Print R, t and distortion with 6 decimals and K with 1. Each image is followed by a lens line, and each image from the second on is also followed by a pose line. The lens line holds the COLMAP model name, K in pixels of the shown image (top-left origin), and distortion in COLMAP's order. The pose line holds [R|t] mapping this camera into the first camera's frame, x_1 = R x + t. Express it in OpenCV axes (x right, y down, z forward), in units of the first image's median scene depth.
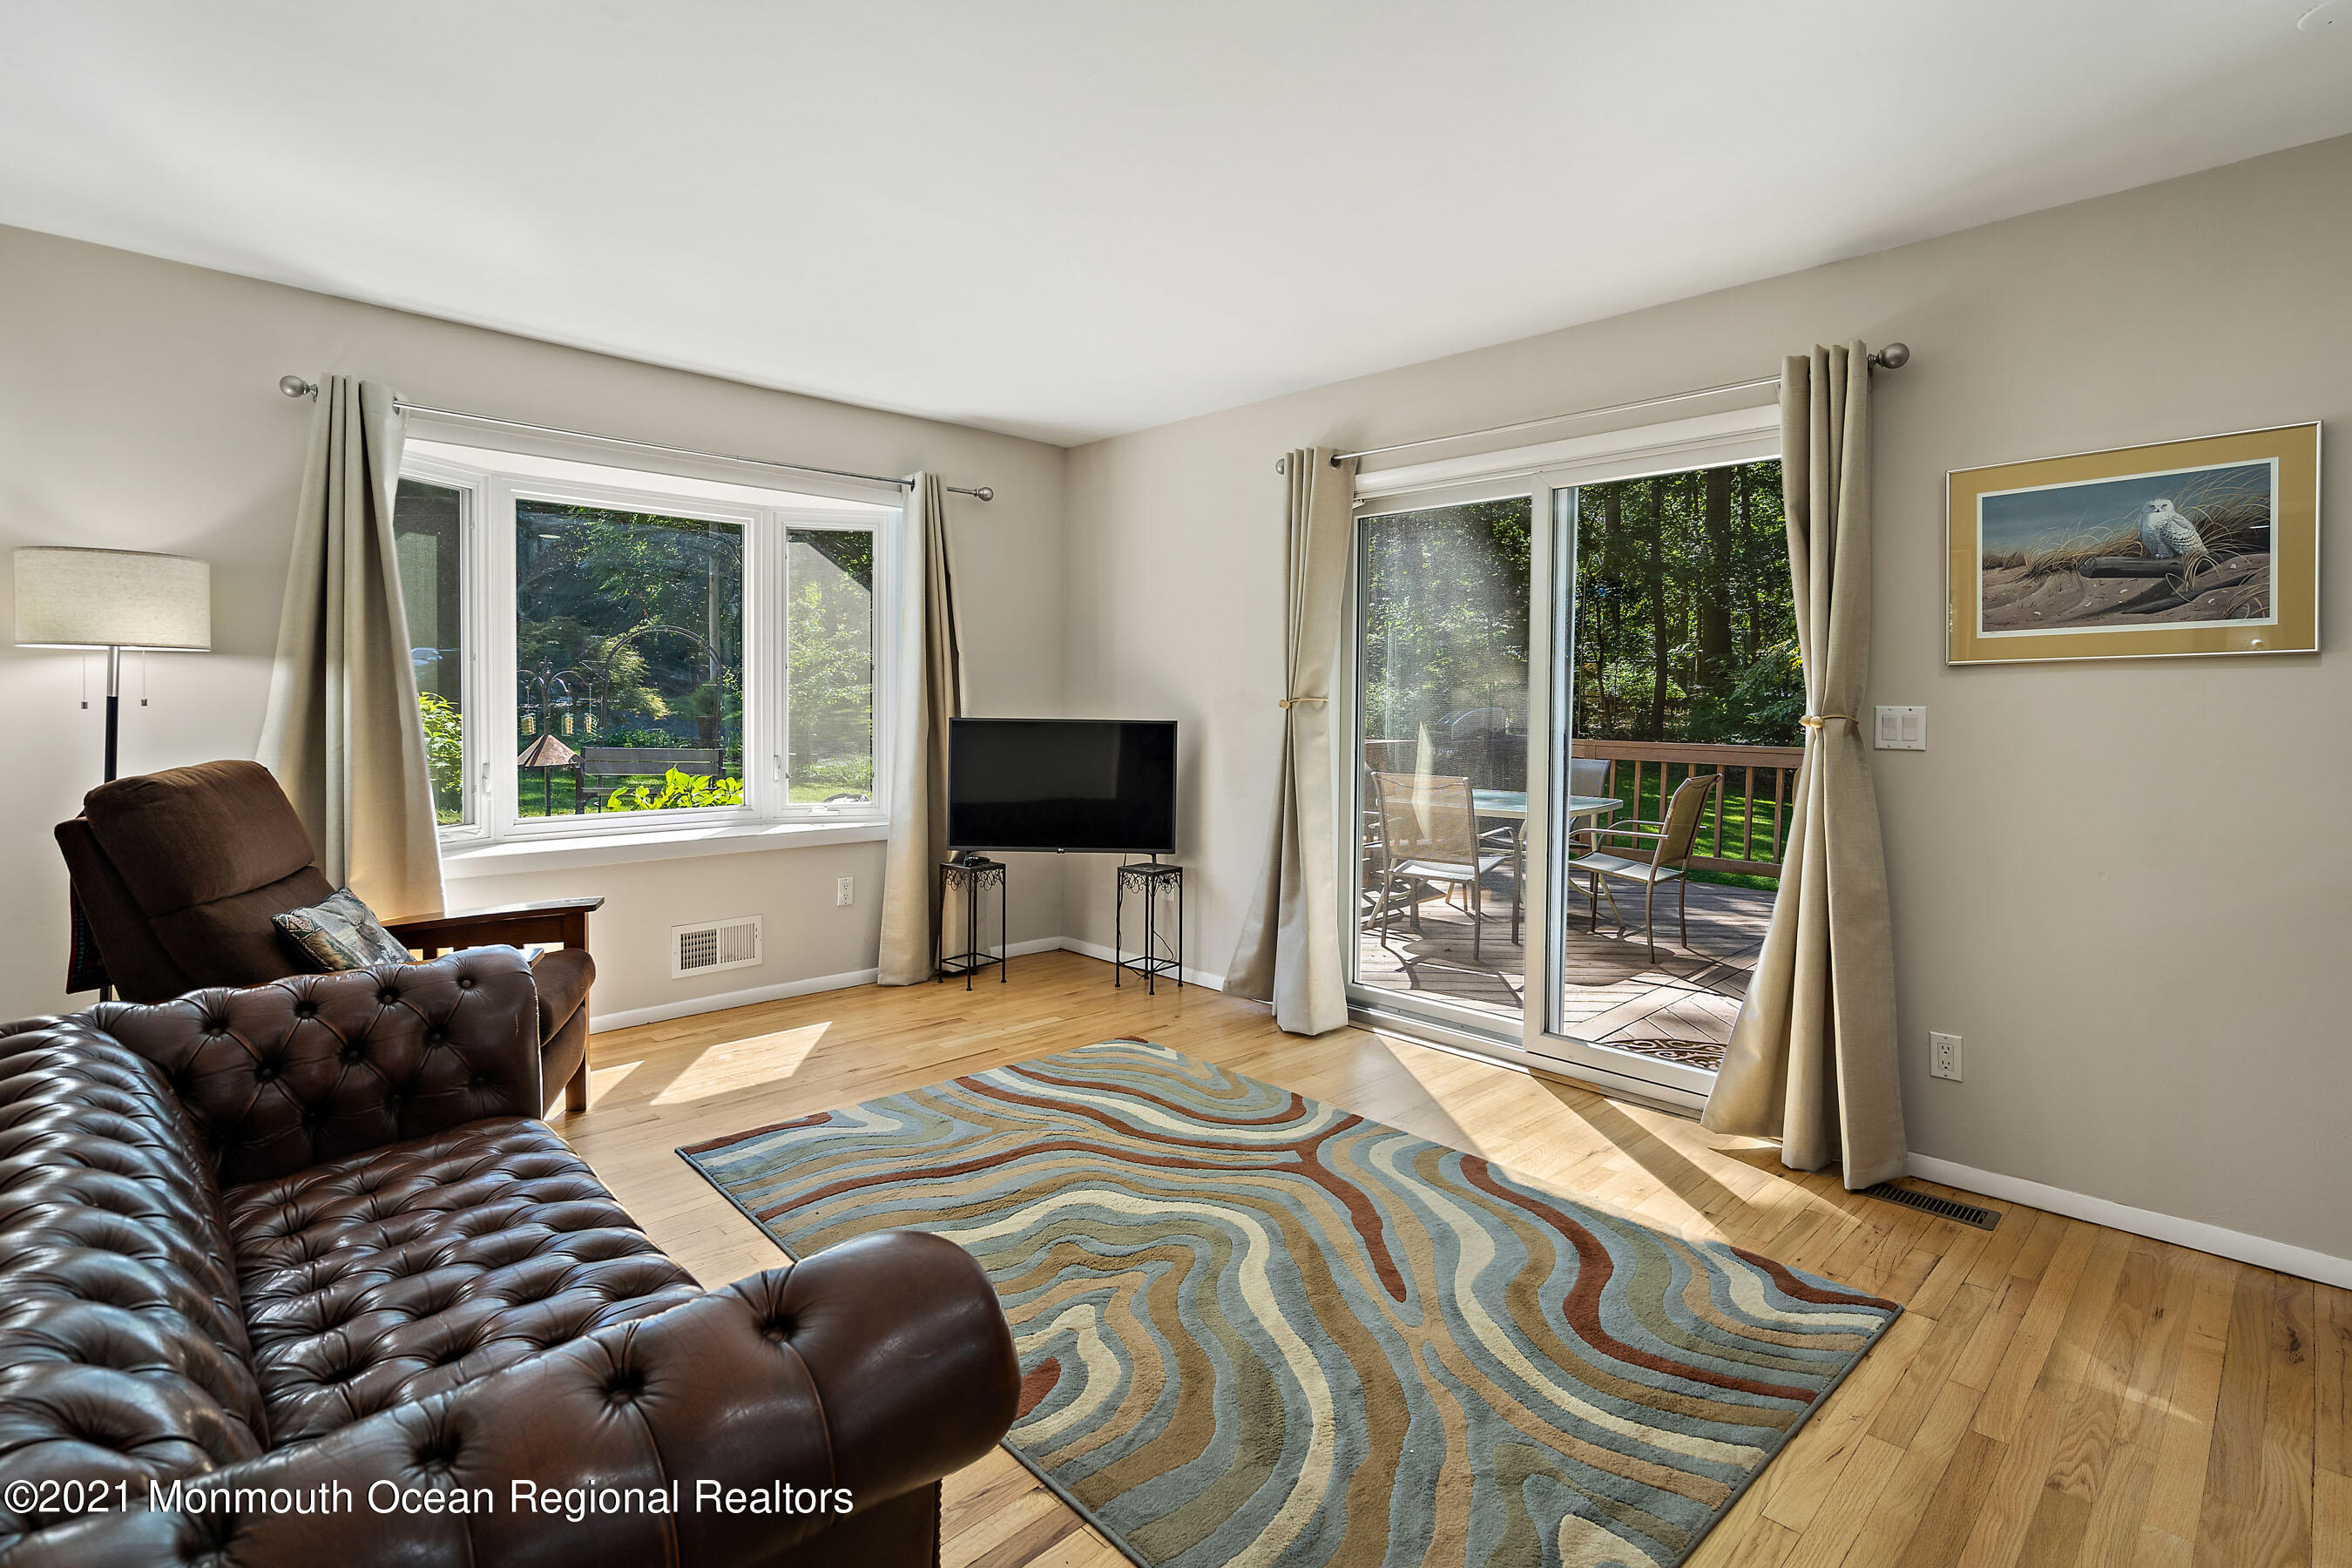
lens RADIAL K [[1123.9, 0, 1141.8], [0, 1123.9, 706.2], [0, 0, 1]] dist [-0.018342, 0.000210]
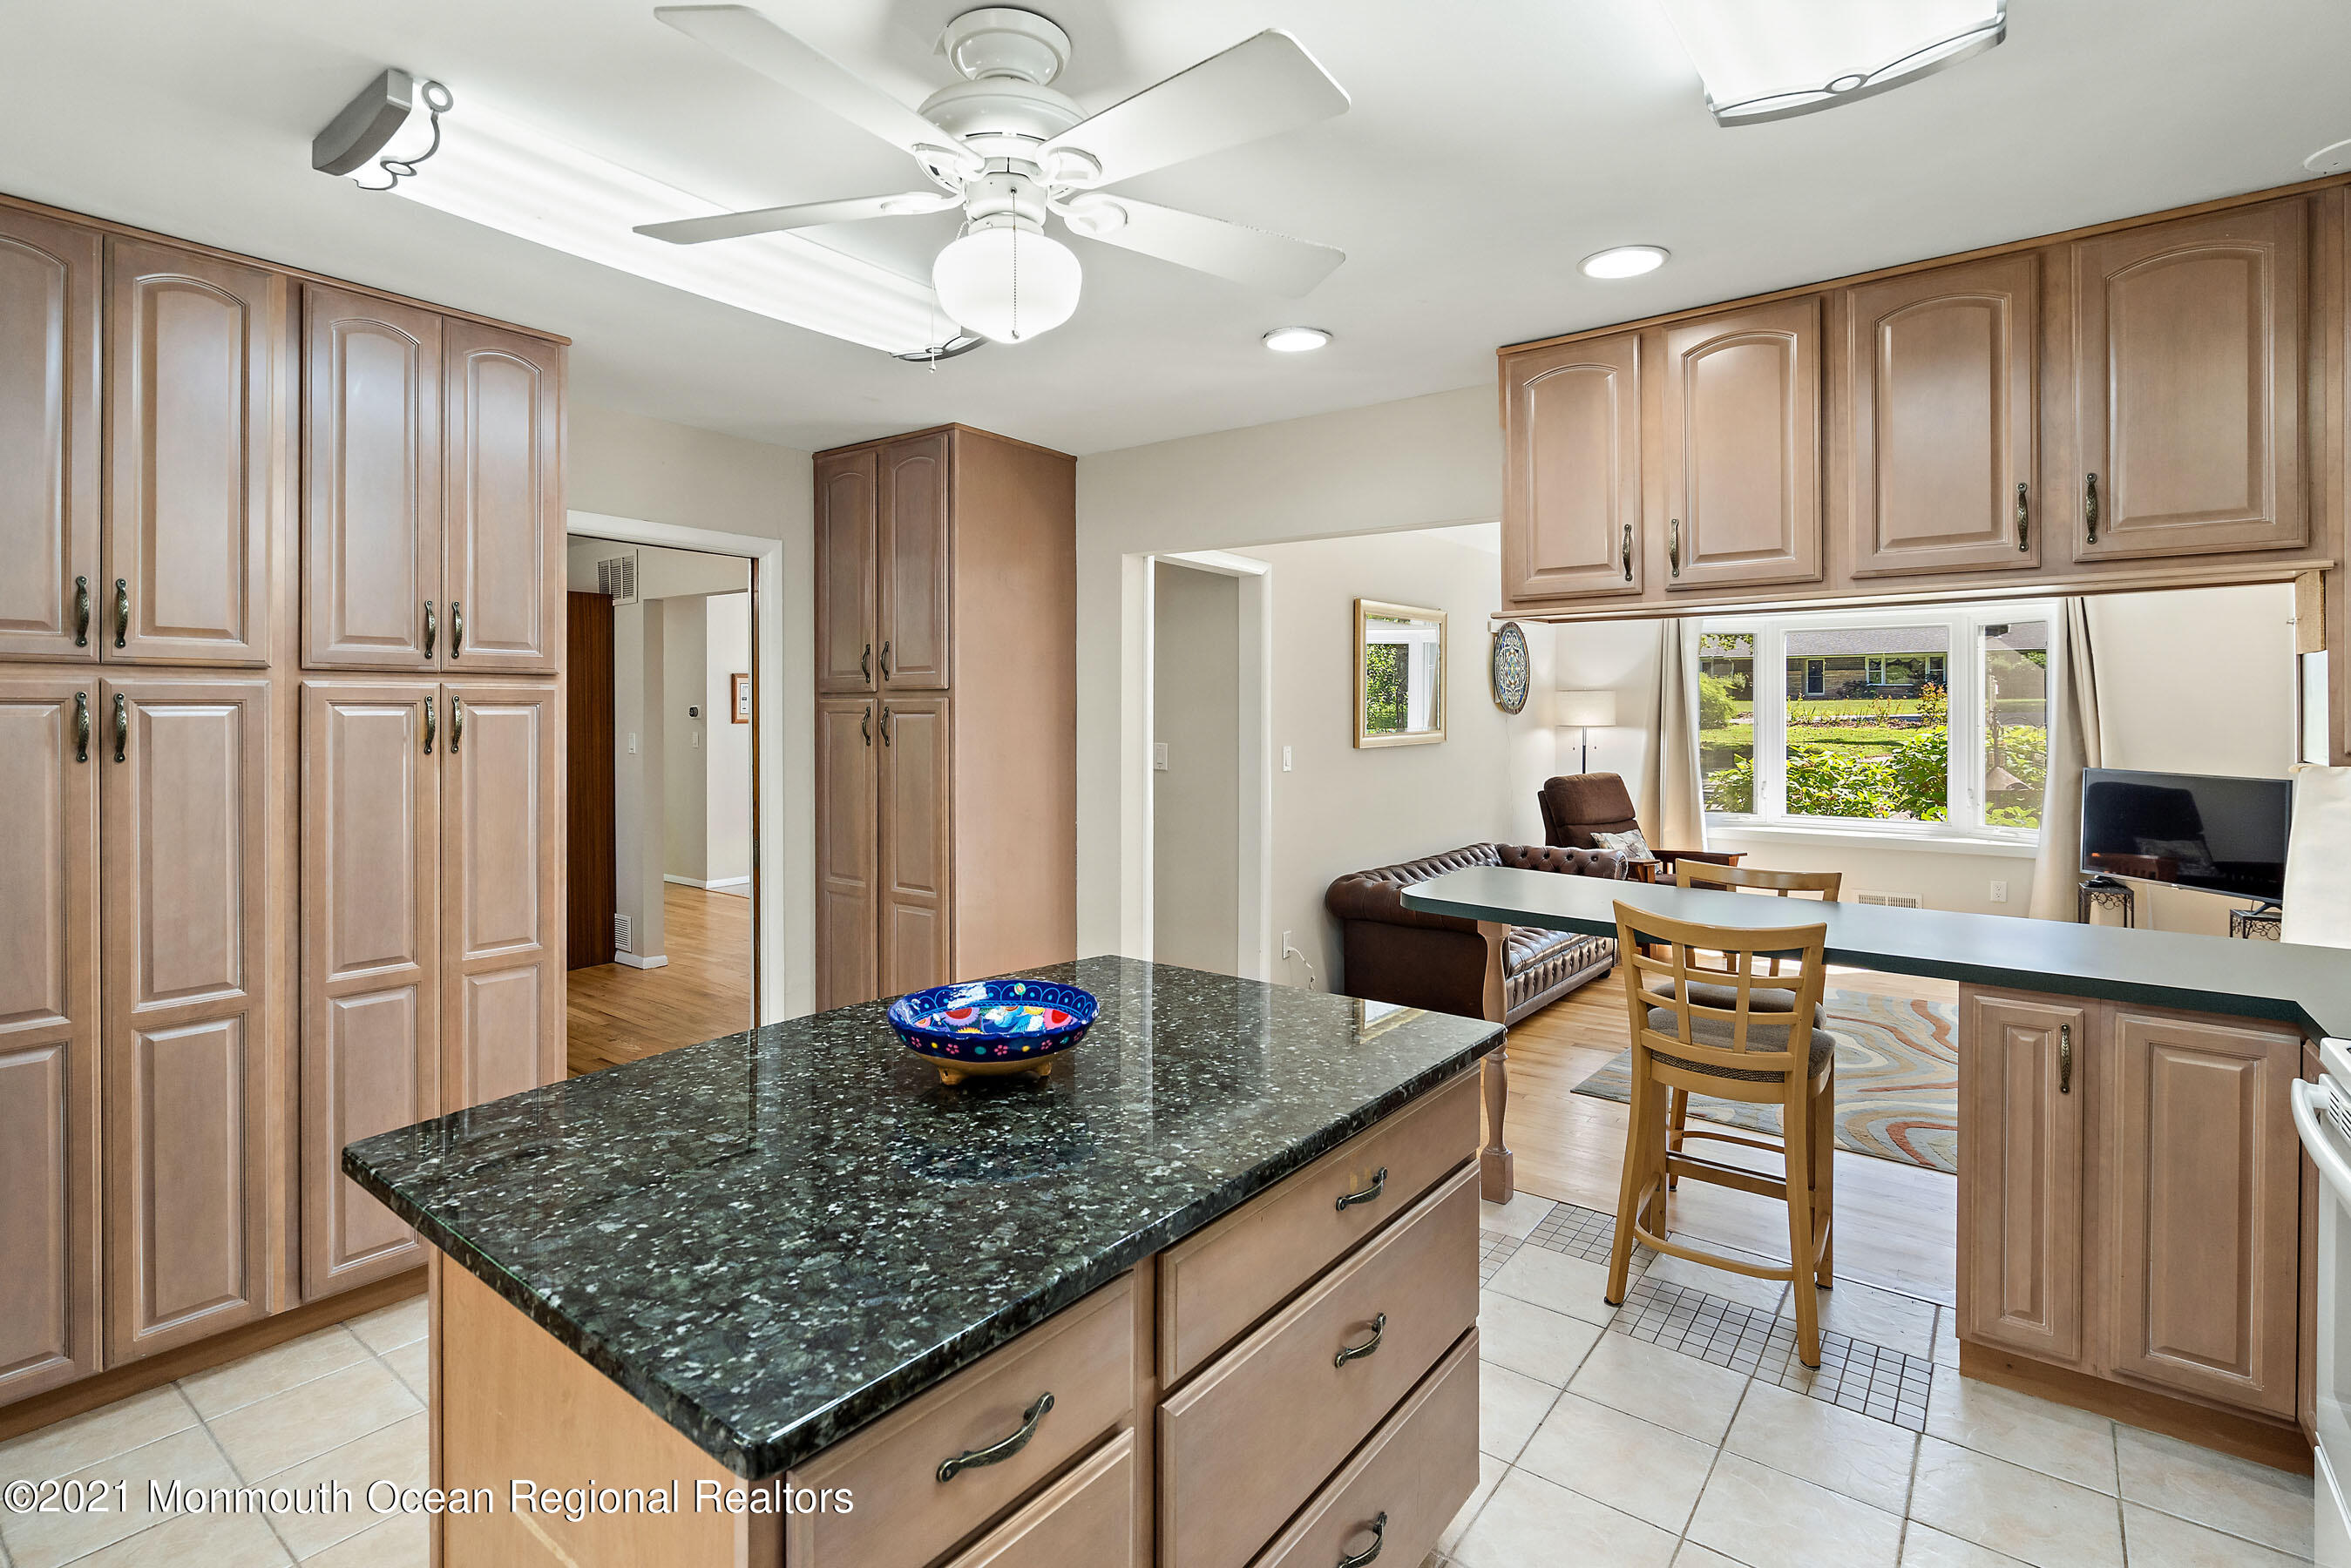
lens RADIAL K [[1123.2, 0, 1141.3], [0, 1123.2, 706.3], [0, 0, 1]] dist [-0.018342, 0.000210]
pose [[0.146408, -0.010615, -0.989167, 1.438668], [-0.003659, 0.999930, -0.011272, -0.067197], [0.989218, 0.005270, 0.146359, -0.371593]]
